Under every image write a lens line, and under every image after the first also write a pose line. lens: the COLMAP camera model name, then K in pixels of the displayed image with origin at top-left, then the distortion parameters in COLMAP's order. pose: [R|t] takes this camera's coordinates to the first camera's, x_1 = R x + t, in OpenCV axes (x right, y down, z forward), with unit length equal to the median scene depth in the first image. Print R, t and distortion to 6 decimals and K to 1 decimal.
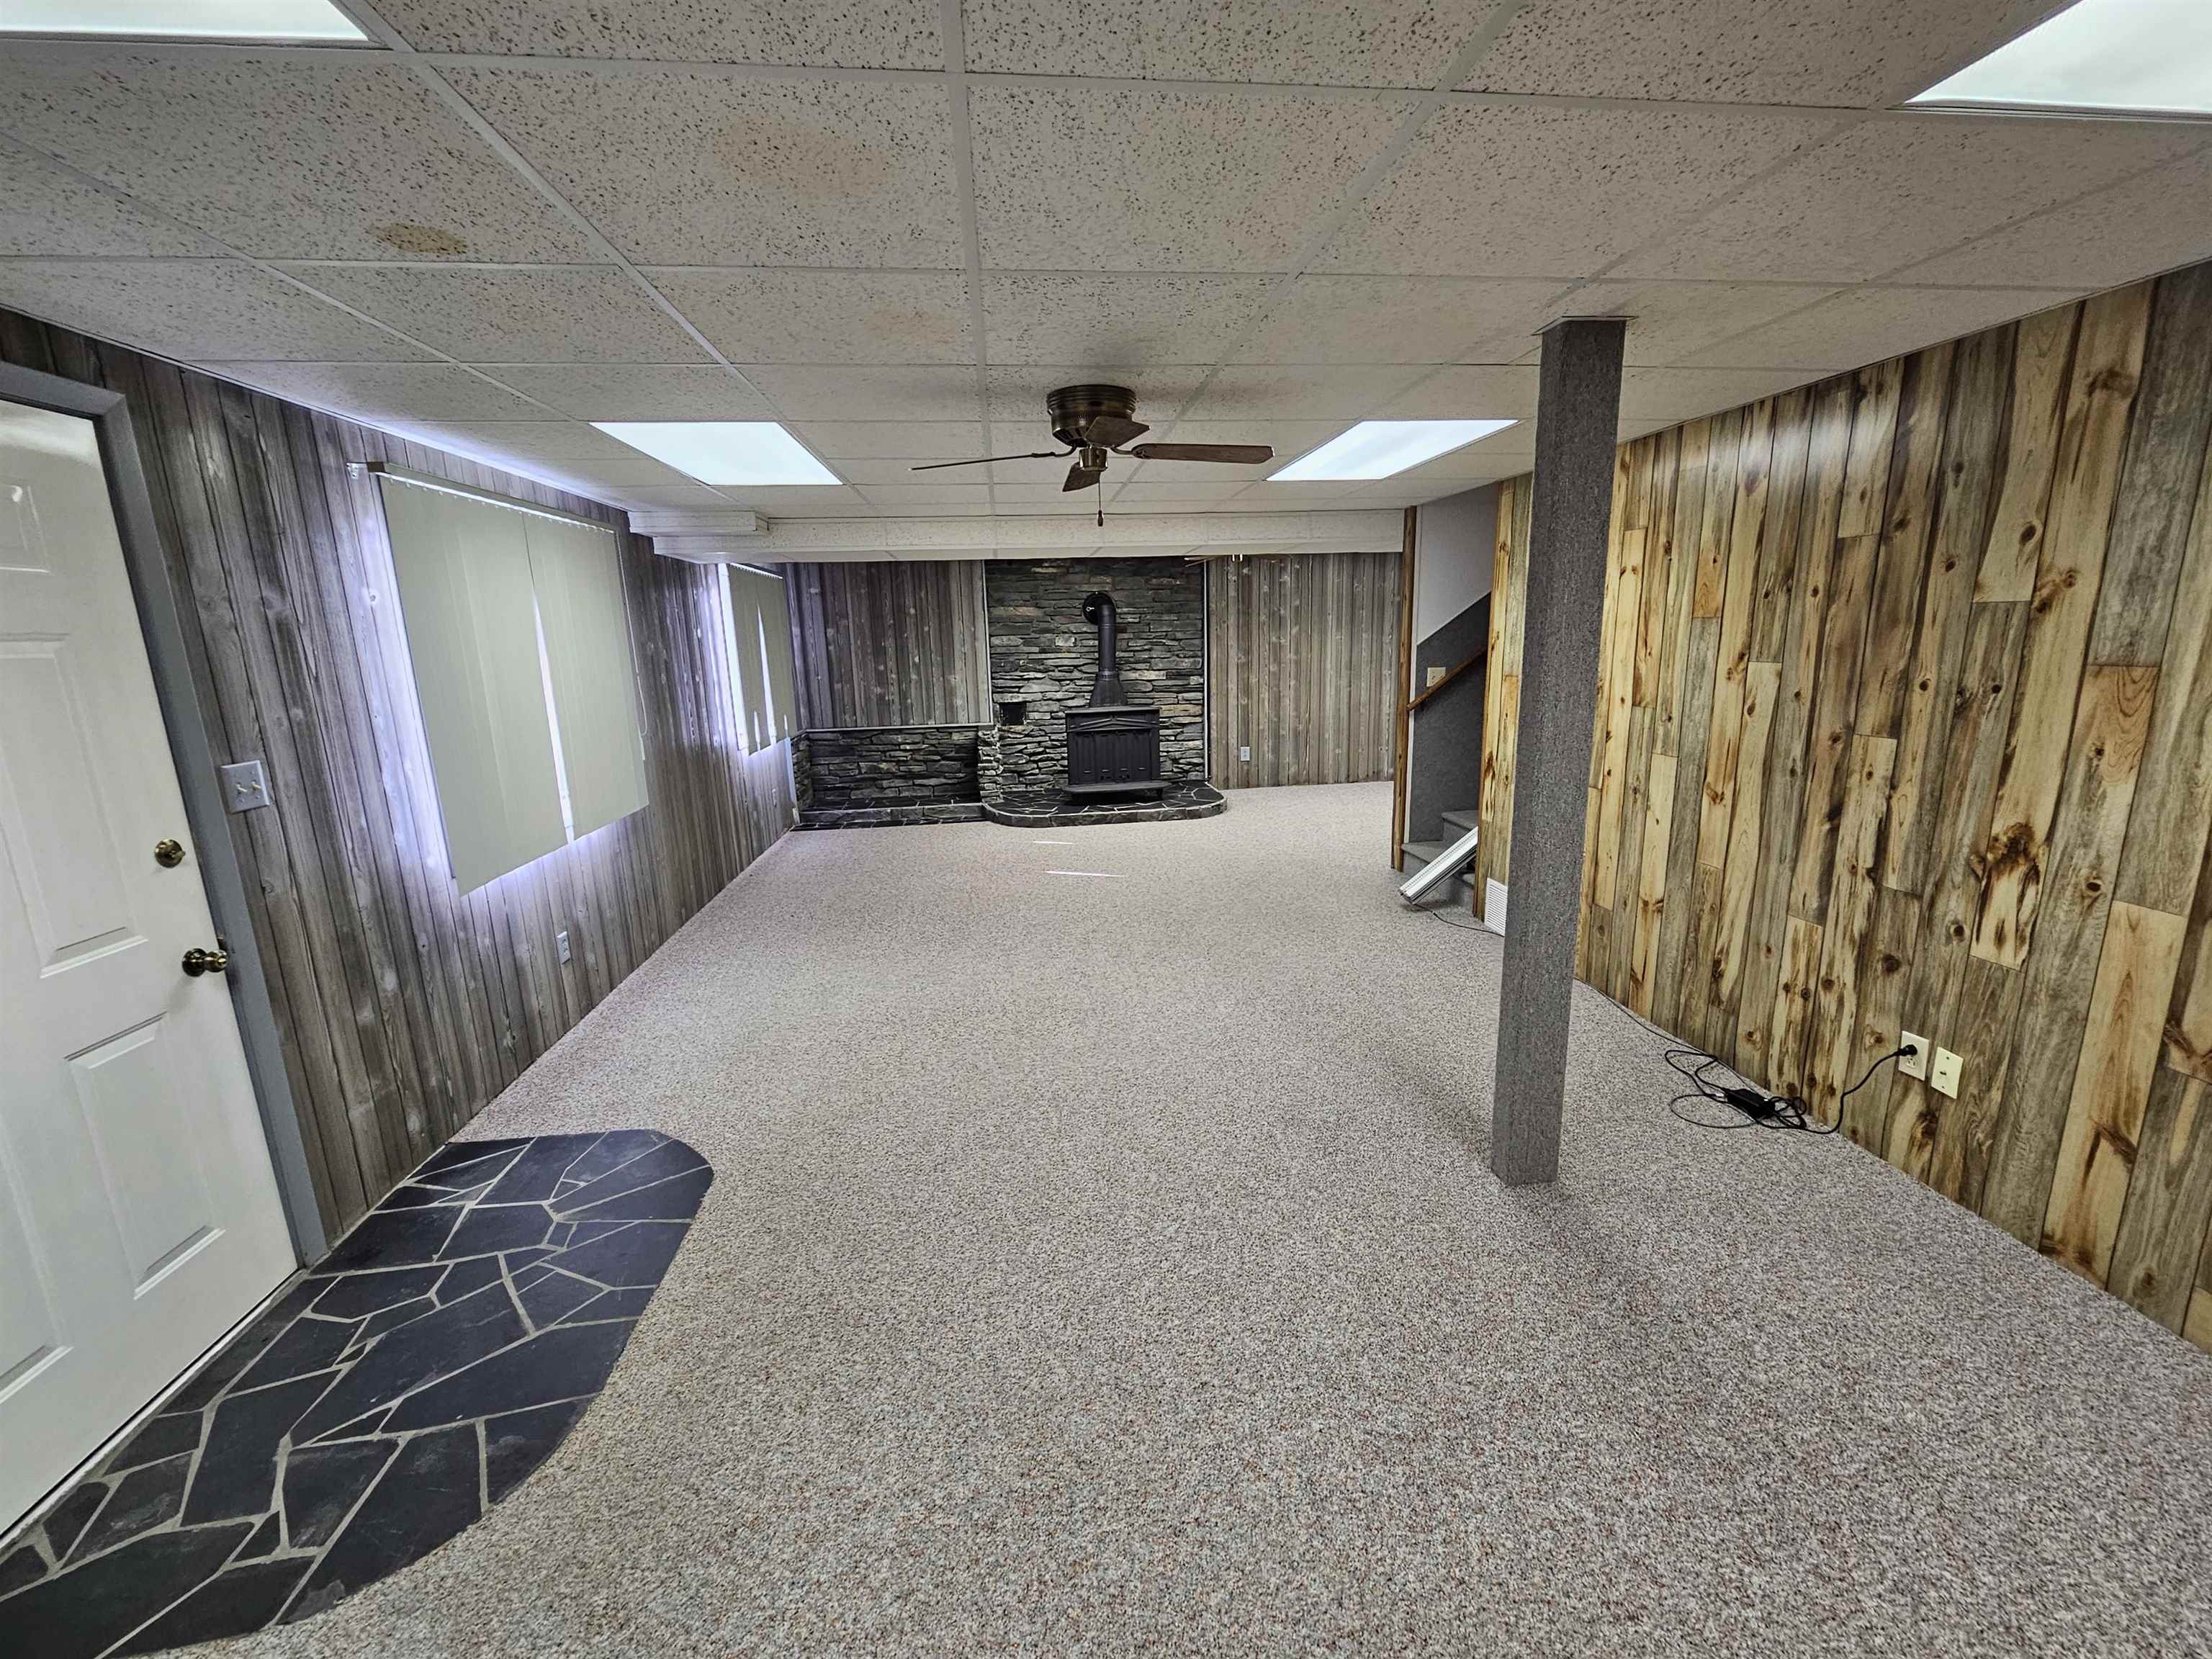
lens RADIAL K [[906.4, 0, 1107.6], [0, 906.4, 825.9], [0, 0, 1]] dist [0.003284, 0.001055]
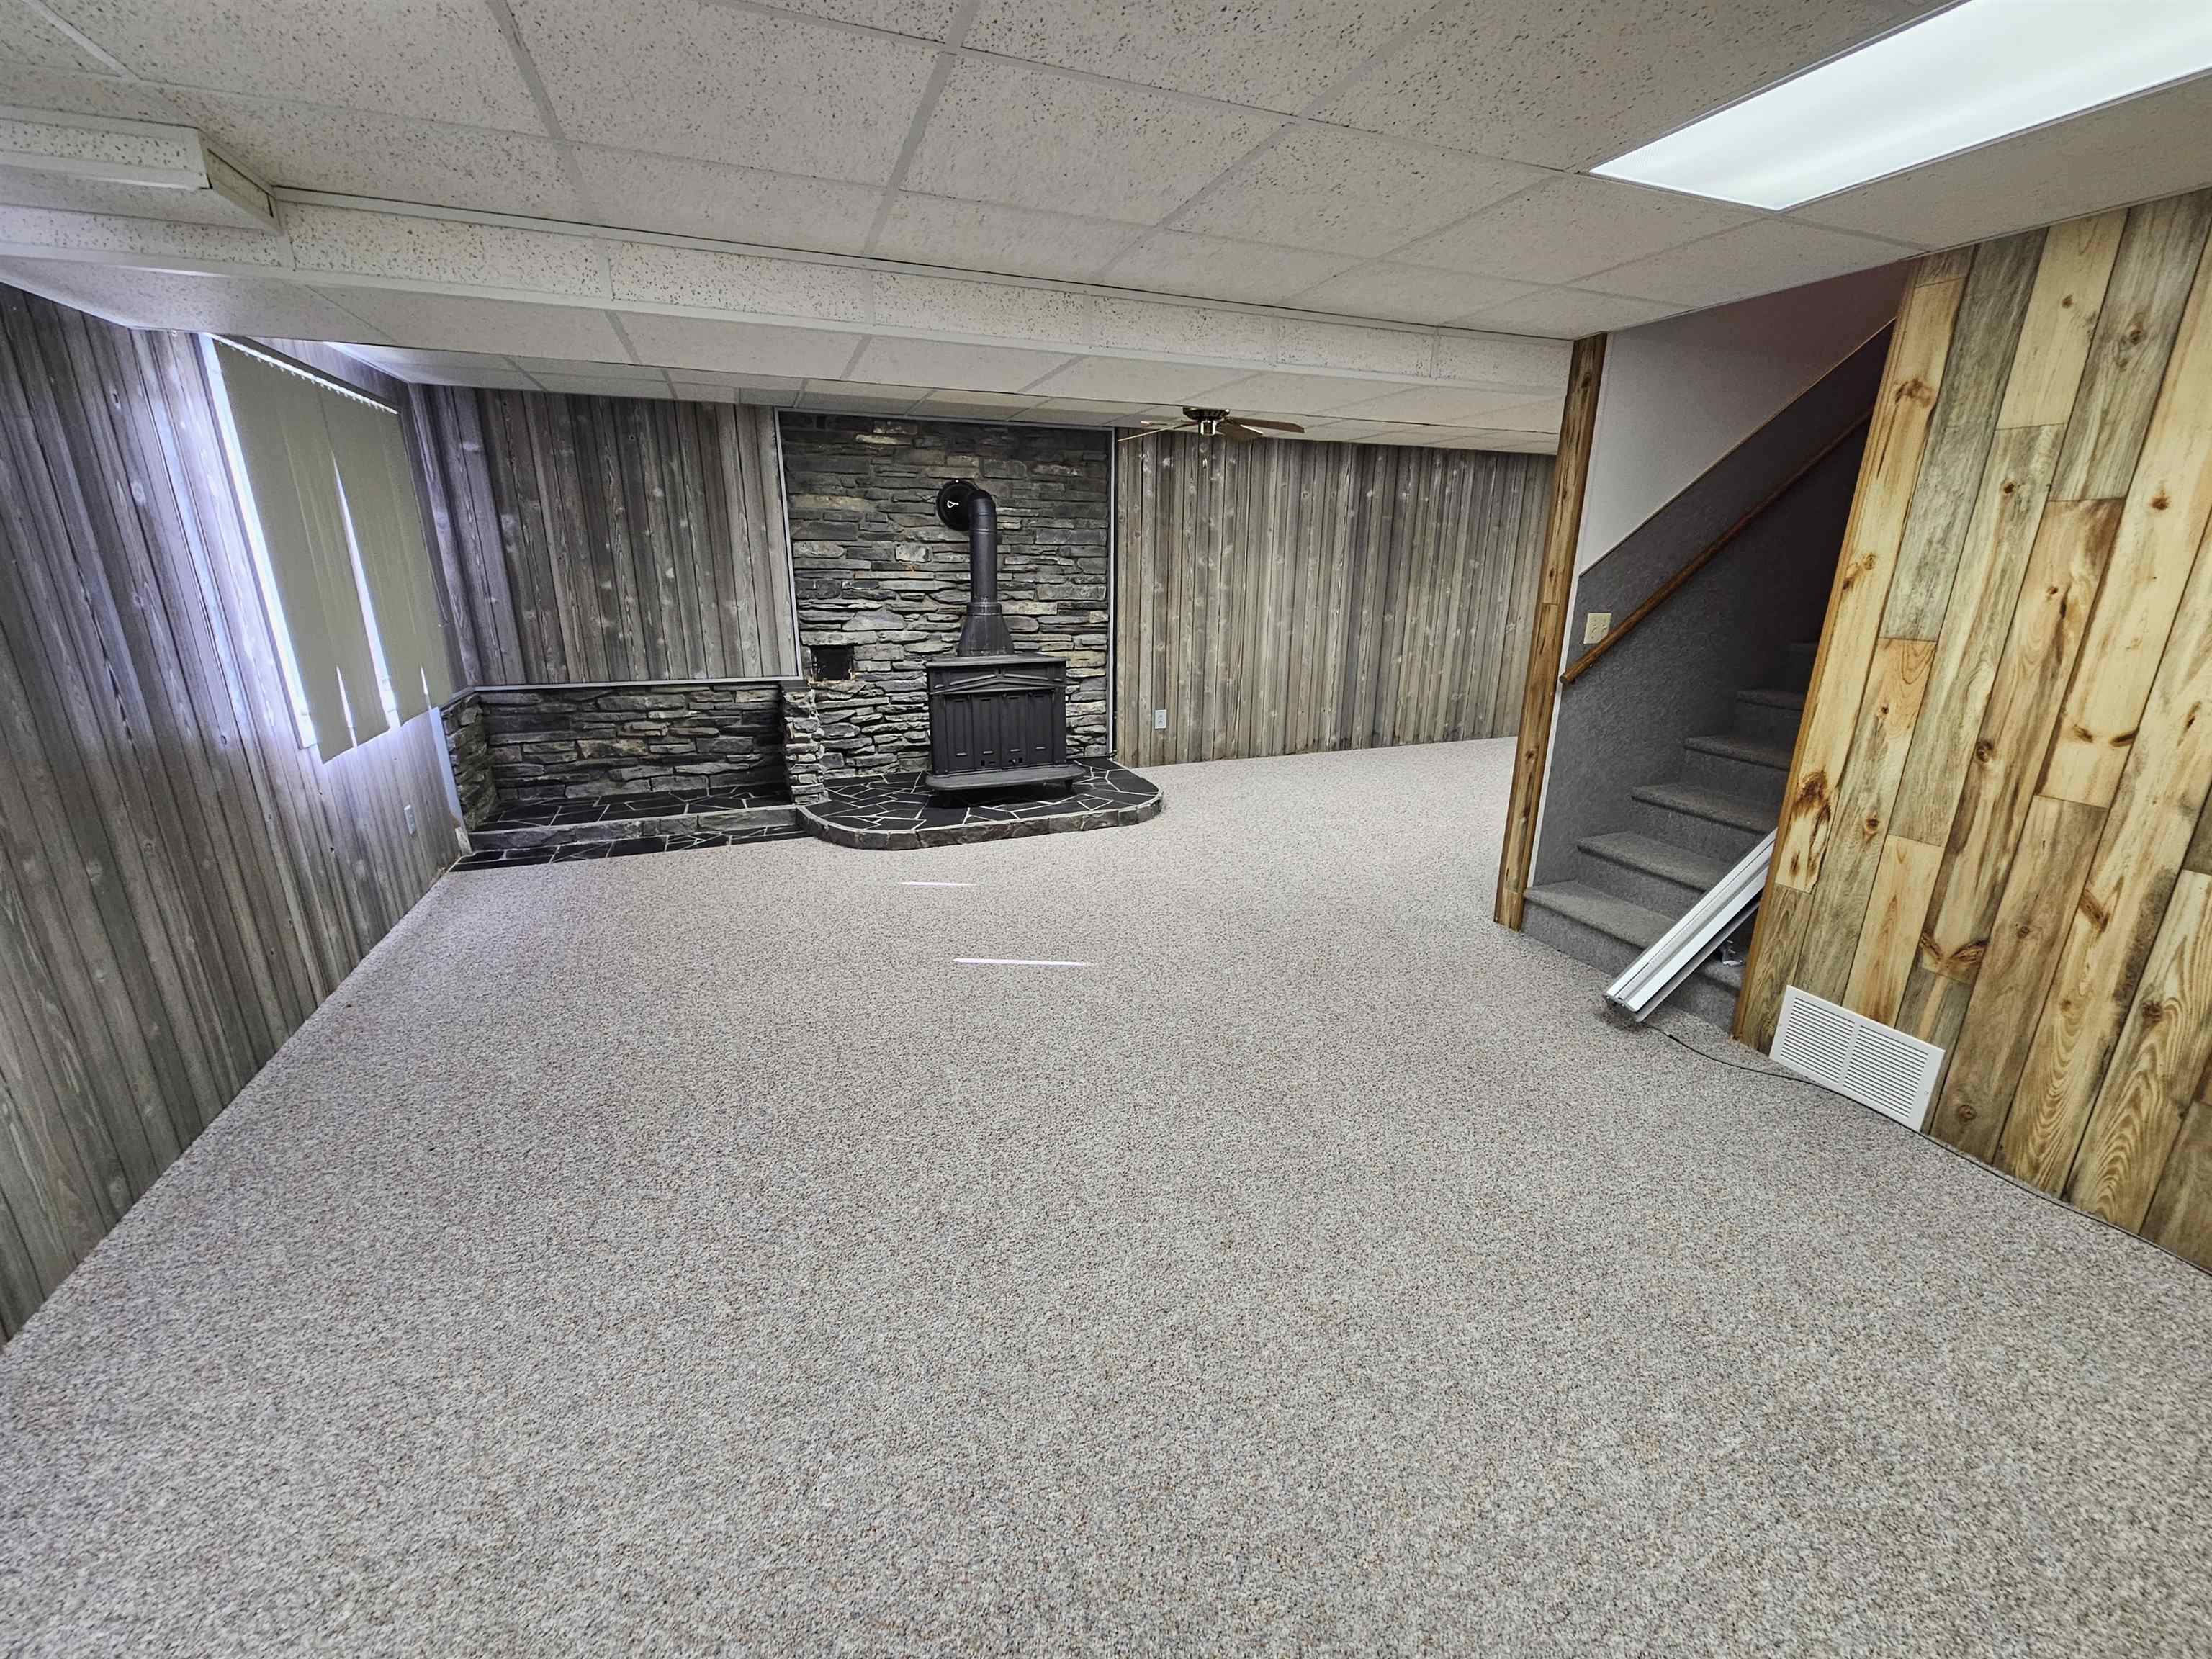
lens RADIAL K [[906.4, 0, 1114.7], [0, 906.4, 830.0], [0, 0, 1]] dist [0.003284, 0.001055]
pose [[0.966137, -0.039337, 0.255013, -0.081037], [0.018394, 0.996296, 0.083998, -0.055055], [-0.257373, -0.076463, 0.963282, 0.307374]]
